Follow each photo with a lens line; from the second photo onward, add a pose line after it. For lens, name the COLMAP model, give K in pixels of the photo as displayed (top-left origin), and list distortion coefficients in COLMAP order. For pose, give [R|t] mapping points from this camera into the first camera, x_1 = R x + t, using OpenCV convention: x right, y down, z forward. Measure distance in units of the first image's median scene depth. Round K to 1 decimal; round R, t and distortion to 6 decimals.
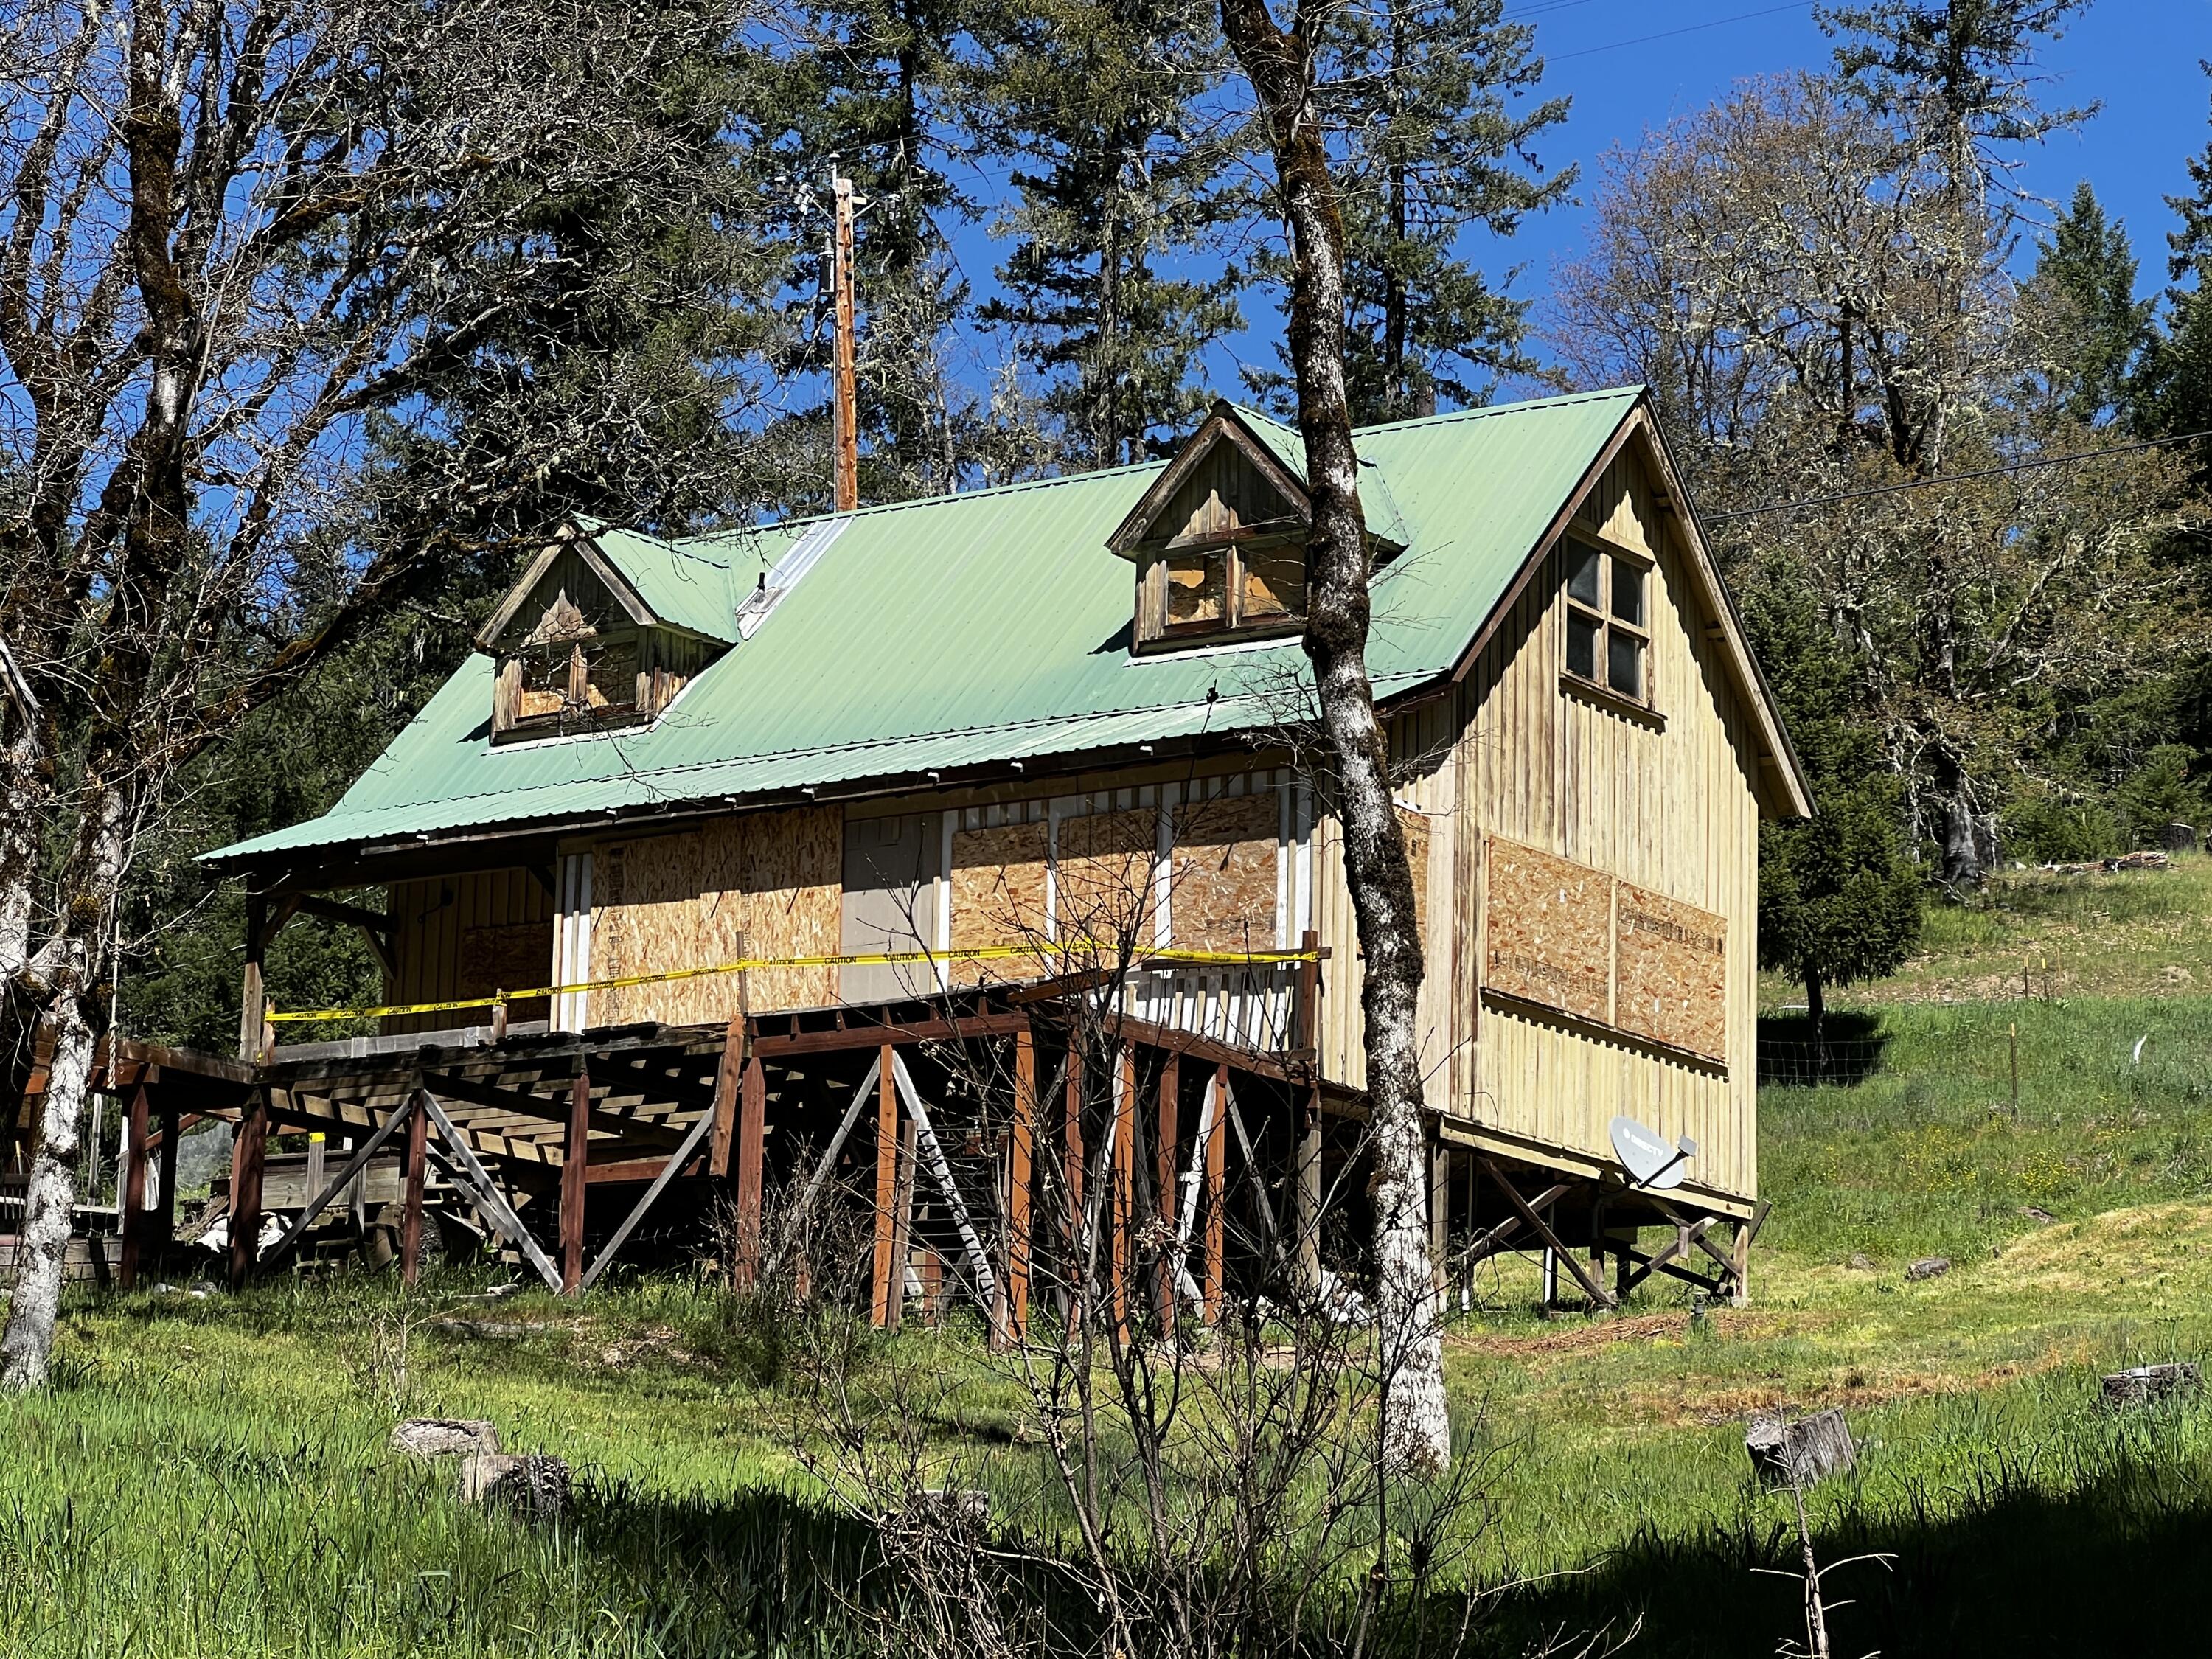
lens RADIAL K [[5452.1, 0, 1106.7], [0, 5452.1, 826.7], [0, 0, 1]] dist [0.001258, 0.000000]
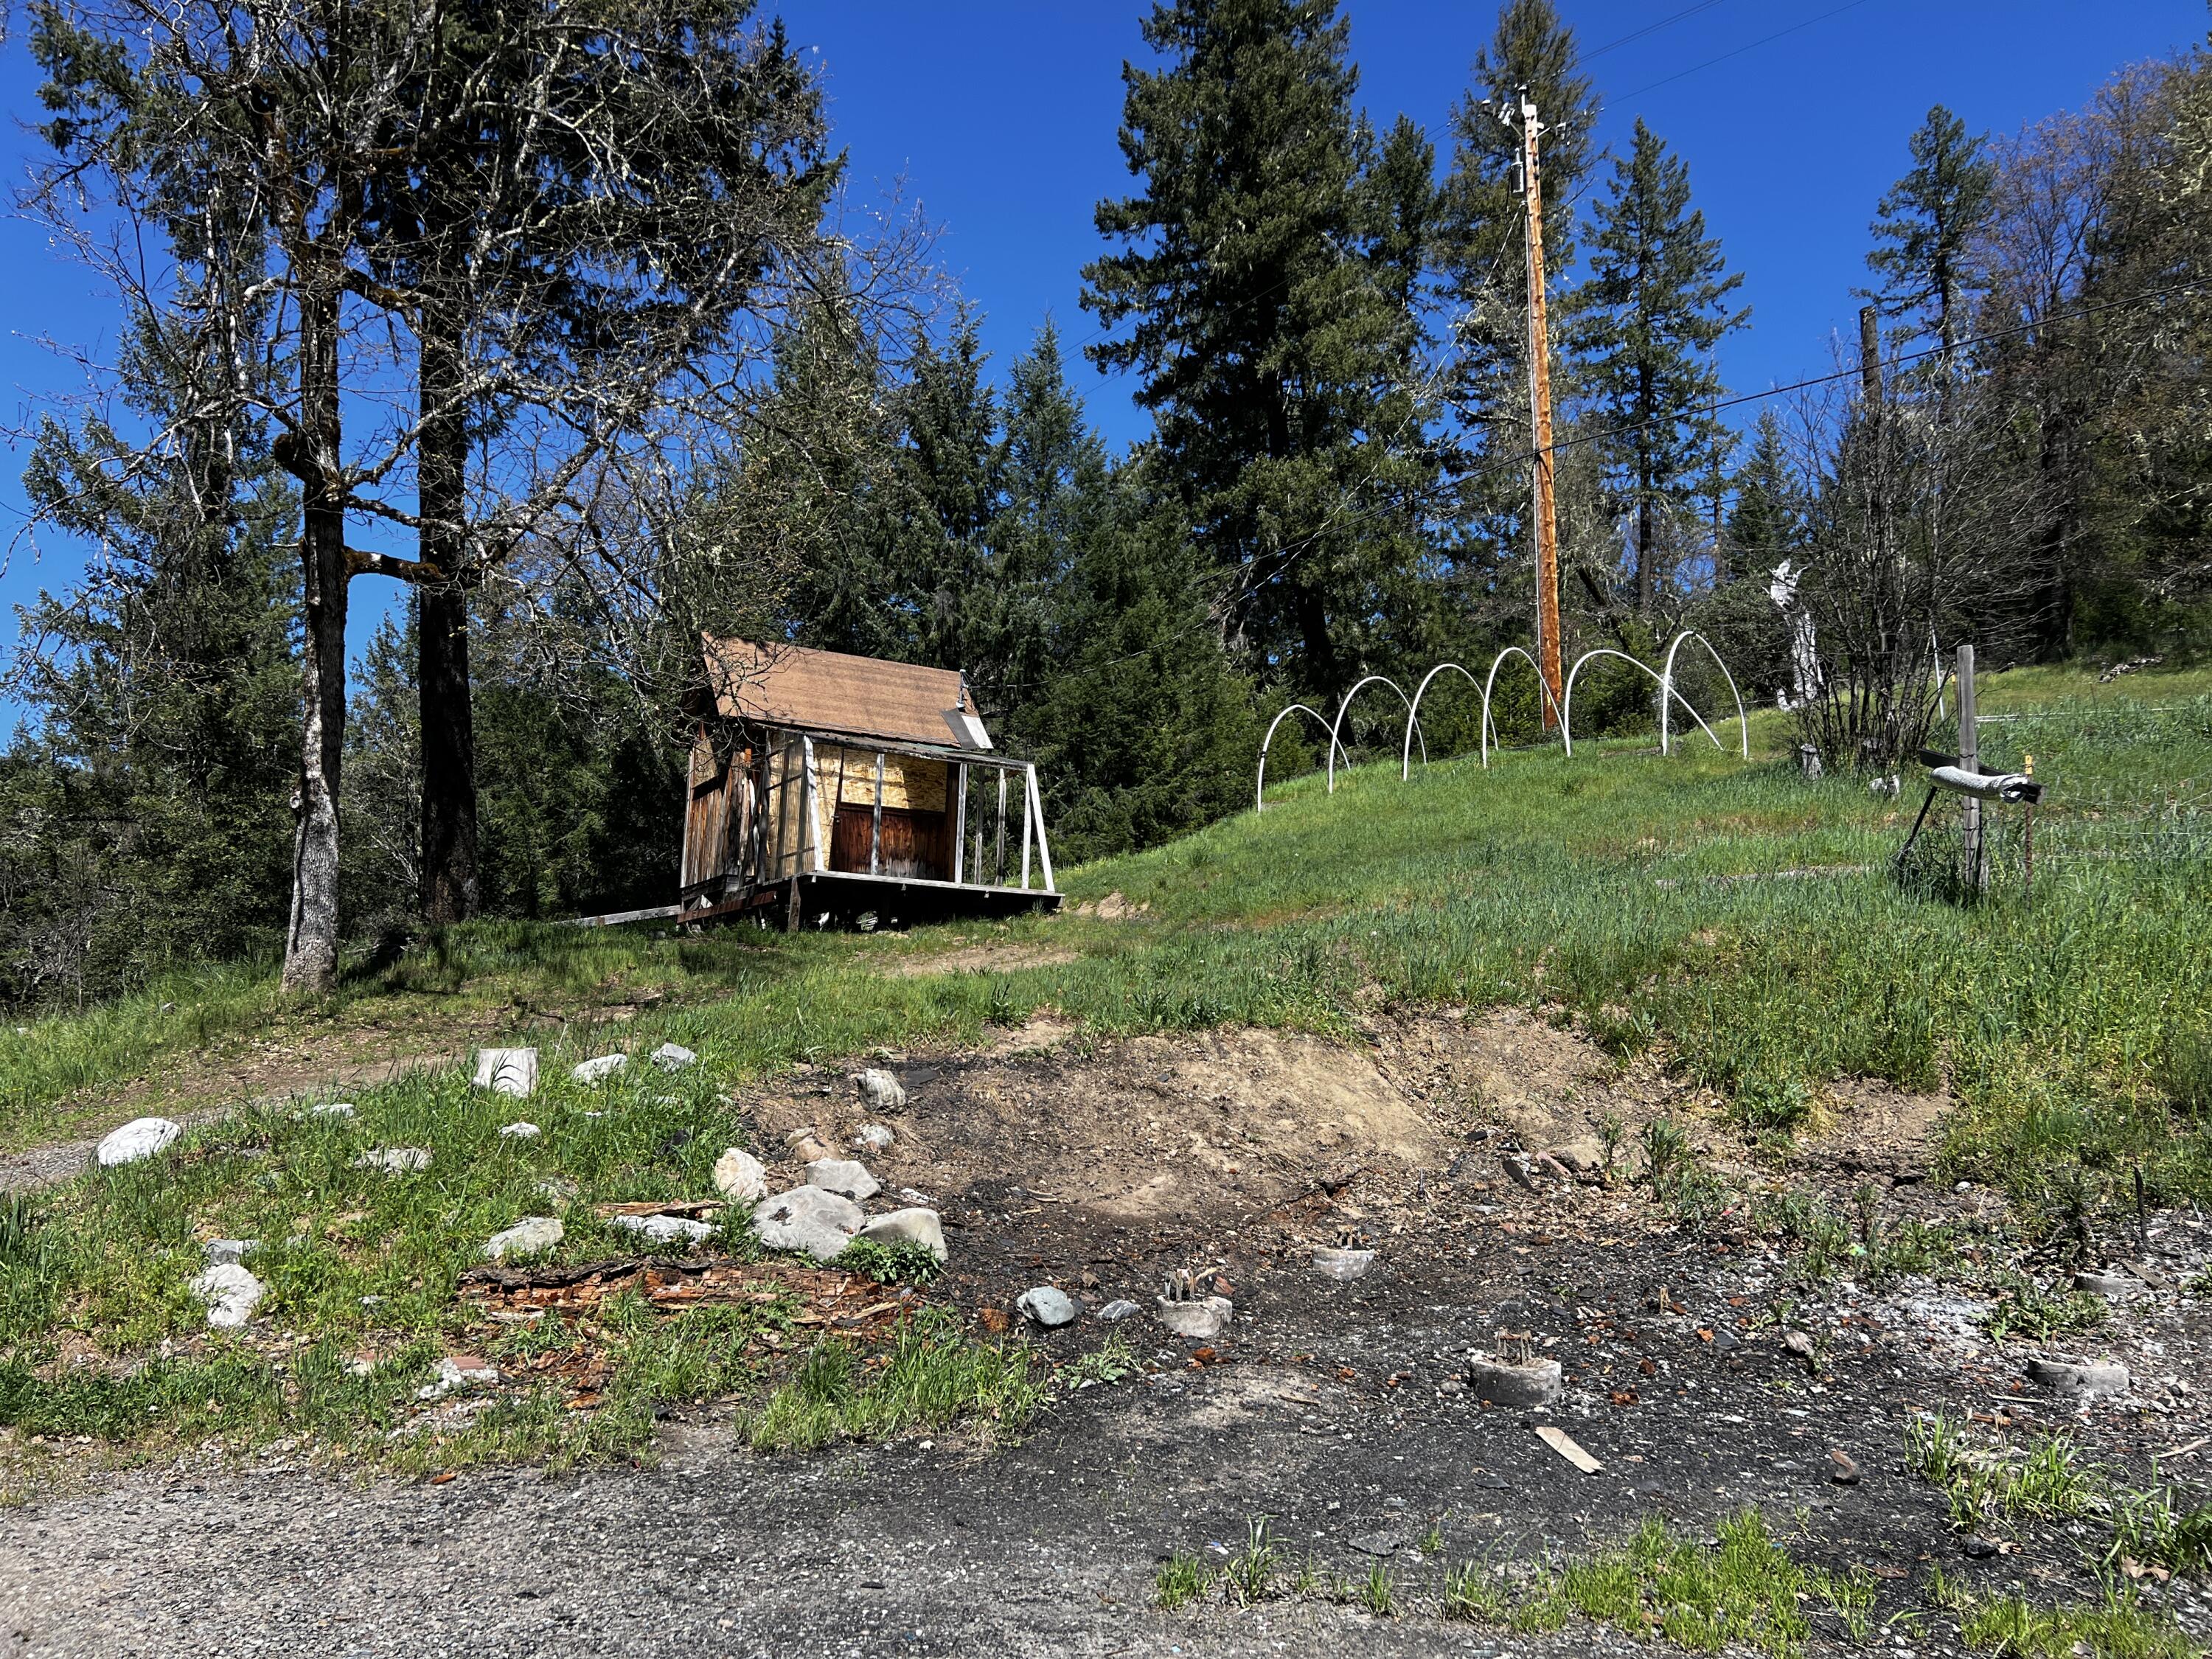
lens RADIAL K [[1639.3, 0, 1107.7], [0, 1639.3, 841.7], [0, 0, 1]] dist [0.035272, -0.050556]
pose [[0.992792, -0.008771, -0.119528, -0.204163], [0.017302, 0.997360, 0.070518, 0.063329], [0.118594, -0.072078, 0.990323, 1.105670]]
